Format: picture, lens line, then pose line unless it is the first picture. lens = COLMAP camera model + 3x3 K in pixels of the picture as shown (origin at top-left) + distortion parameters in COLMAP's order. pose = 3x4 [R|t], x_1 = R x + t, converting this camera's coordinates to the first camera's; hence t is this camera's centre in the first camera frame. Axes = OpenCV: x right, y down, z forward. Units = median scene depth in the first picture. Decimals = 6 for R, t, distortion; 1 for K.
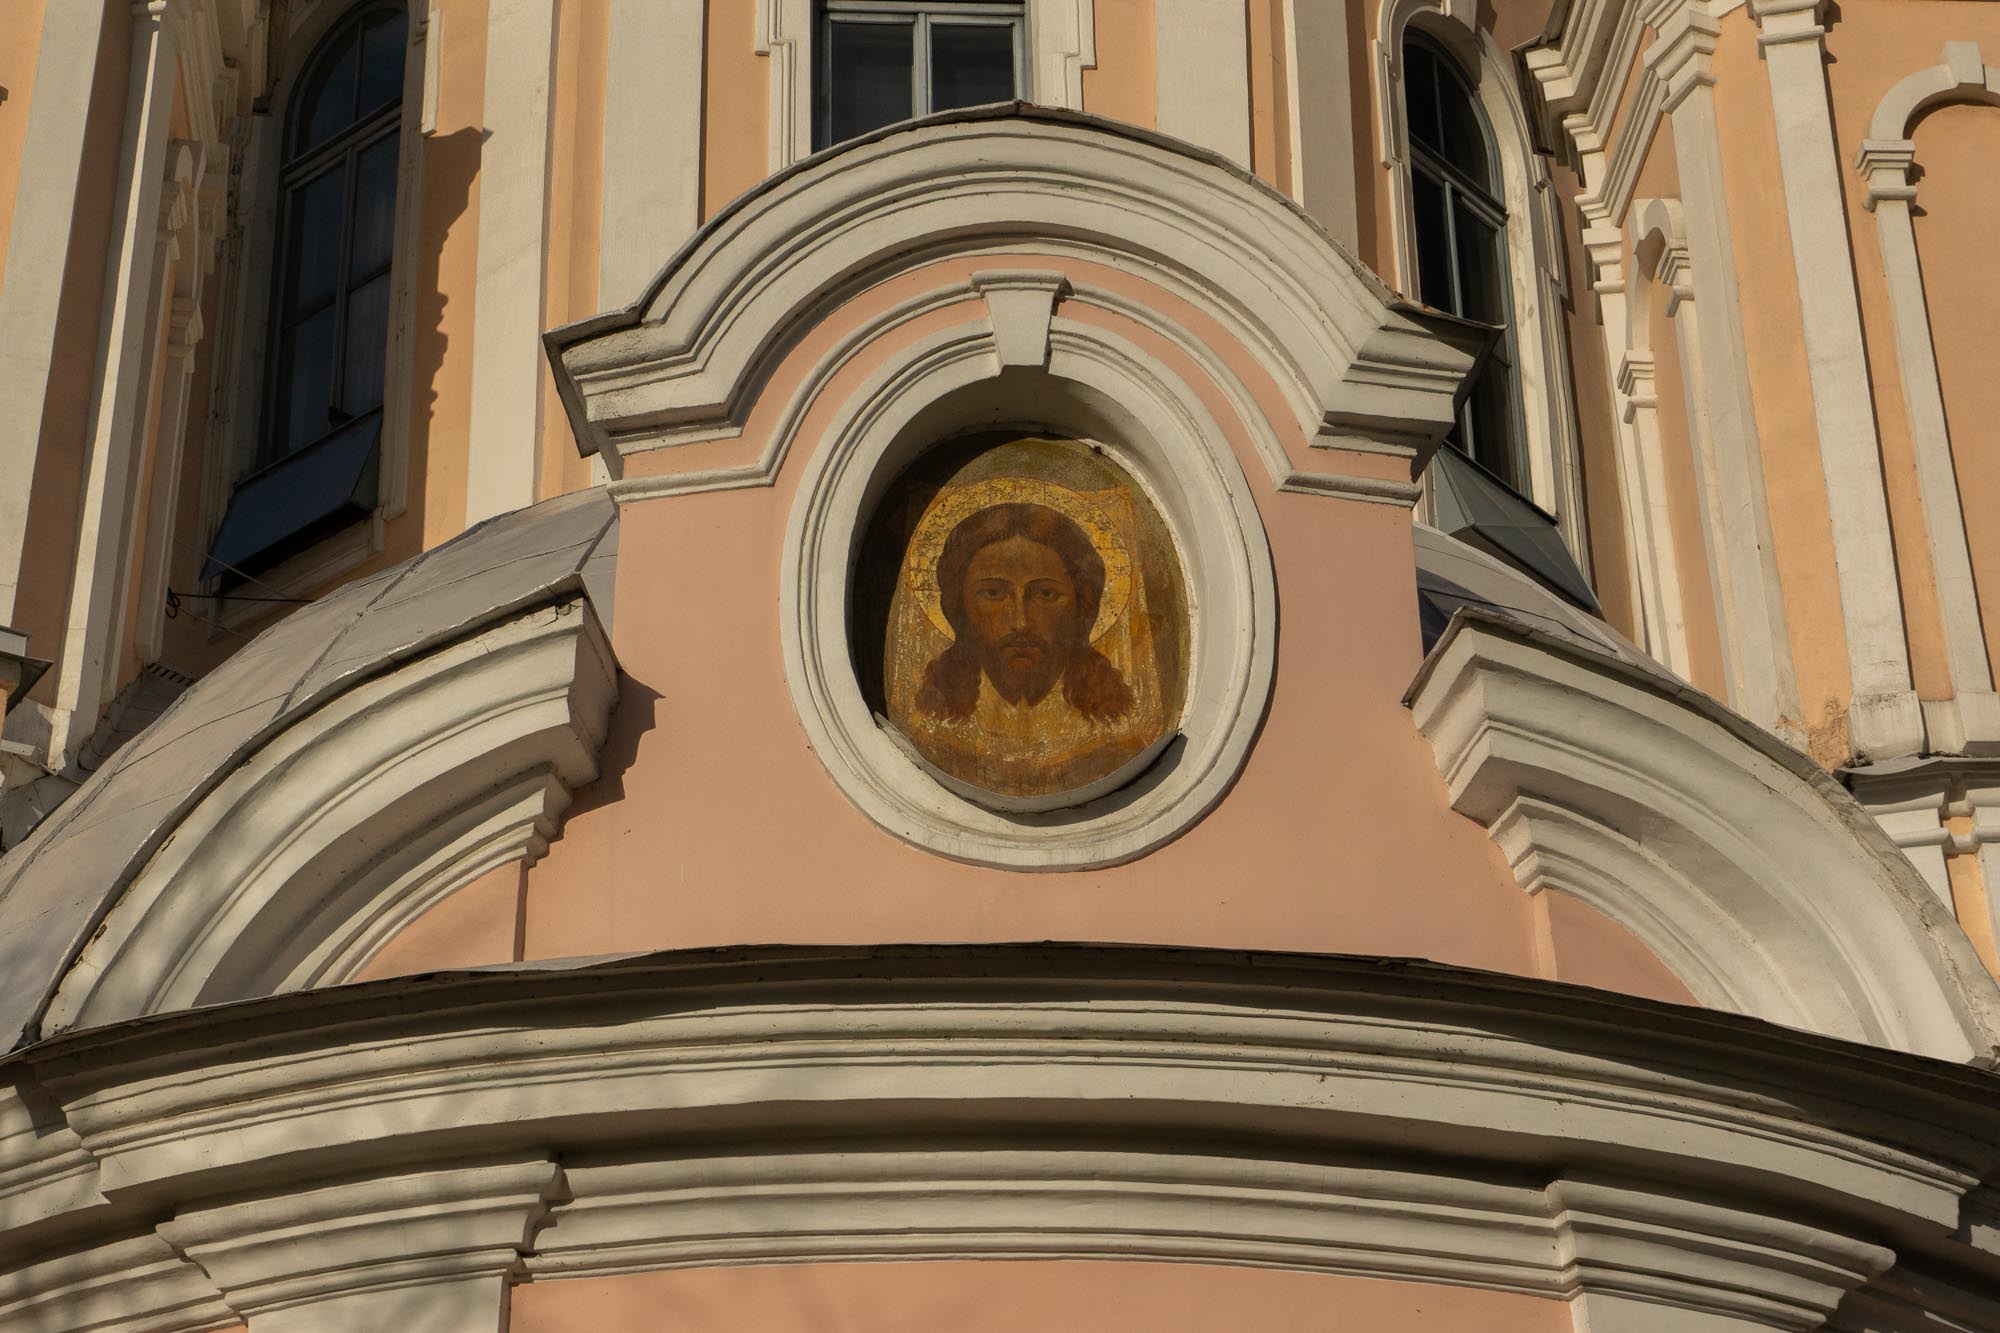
lens RADIAL K [[4260.2, 0, 1023.7], [0, 4260.2, 709.0], [0, 0, 1]] dist [0.058049, -0.381553]
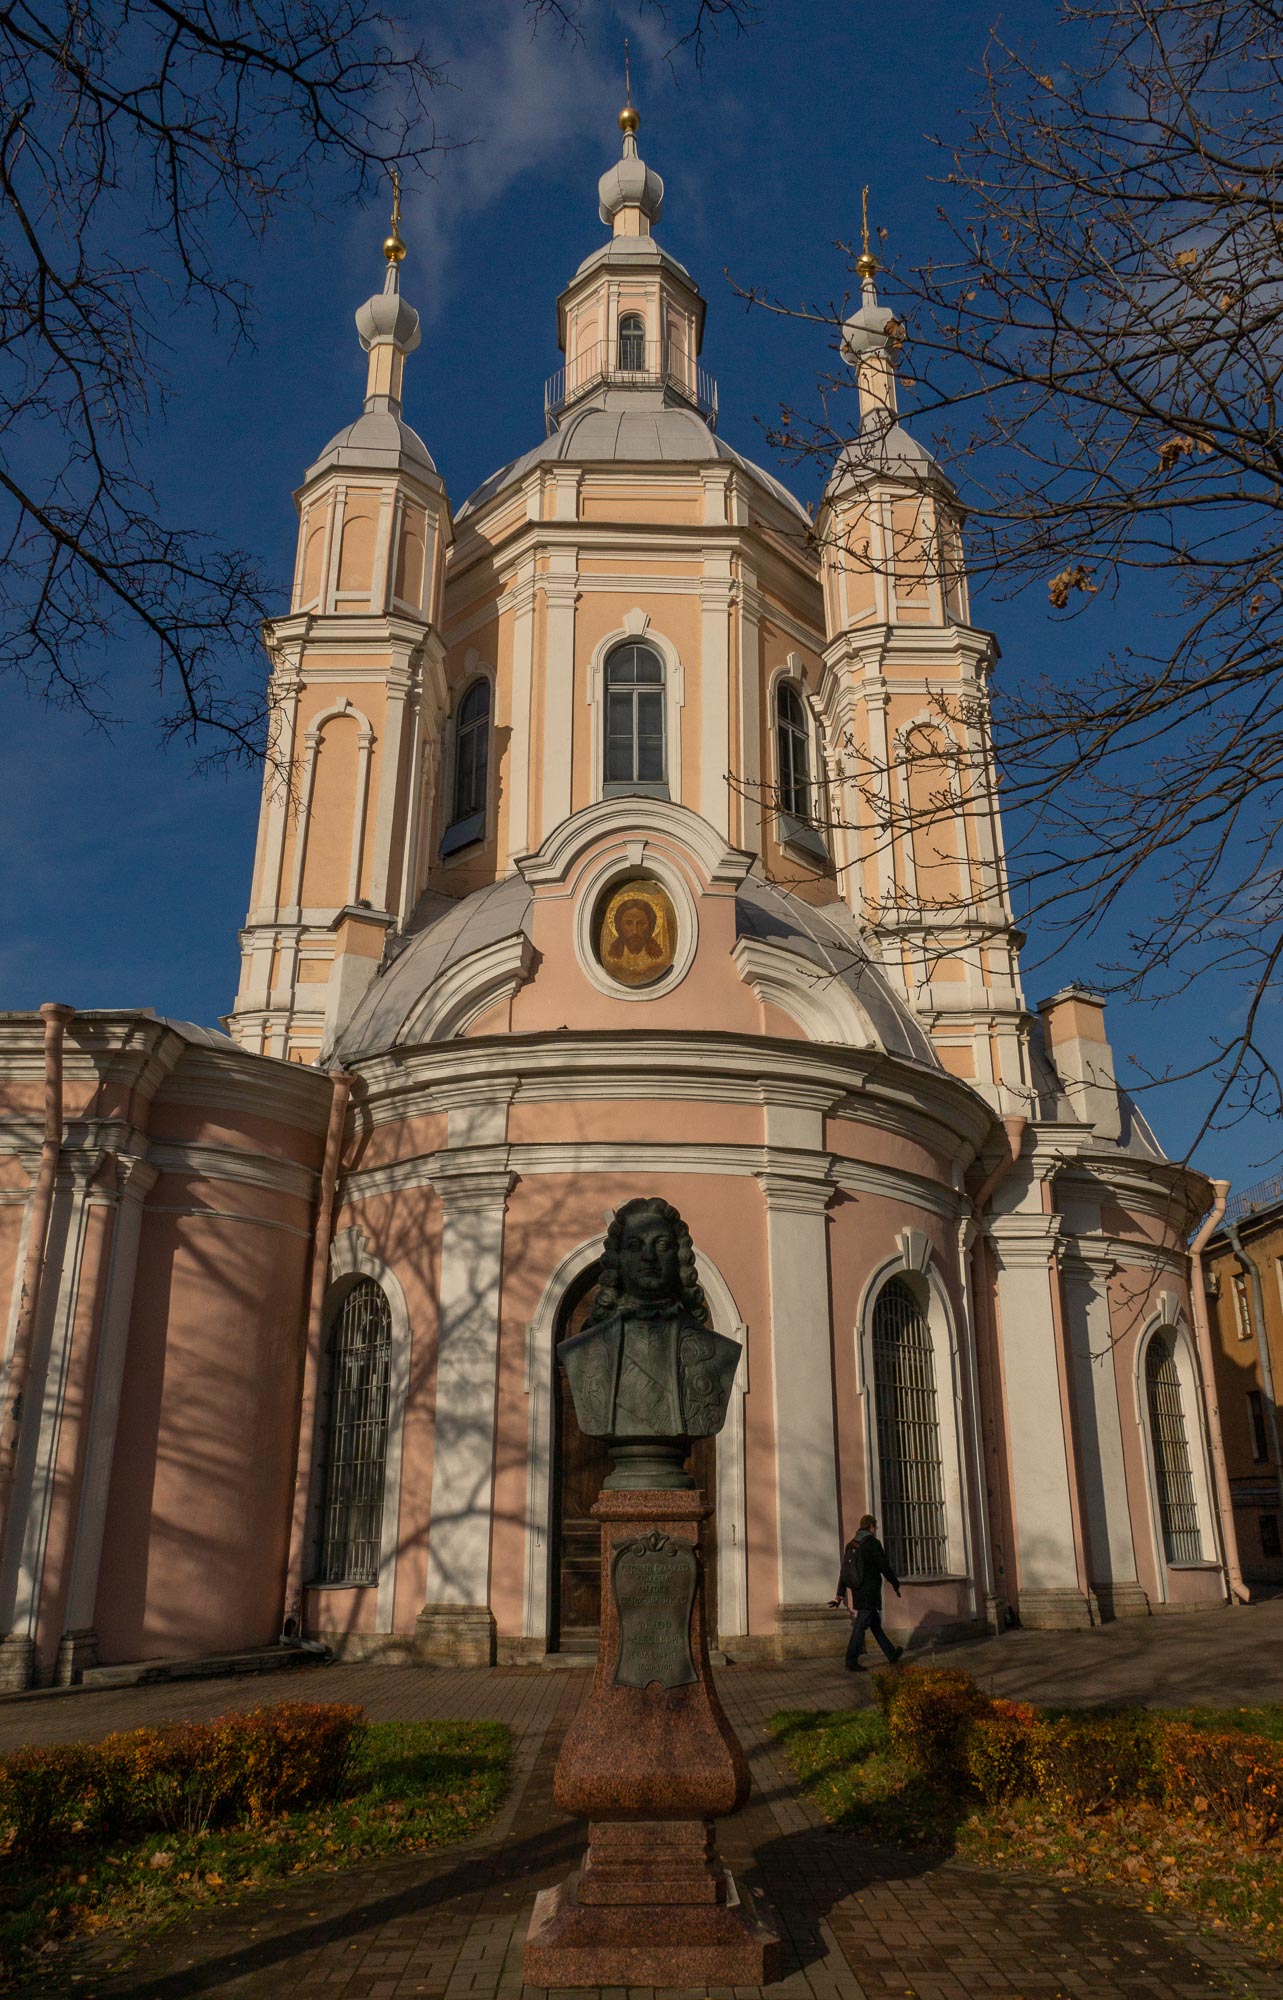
lens RADIAL K [[1432.7, 0, 673.0], [0, 1432.7, 1023.6], [0, 0, 1]] dist [0.010975, -0.005455]
pose [[0.999034, -0.001709, -0.043906, 0.092759], [0.010163, 0.981135, 0.193055, -0.192769], [0.042748, -0.193315, 0.980205, -0.324589]]
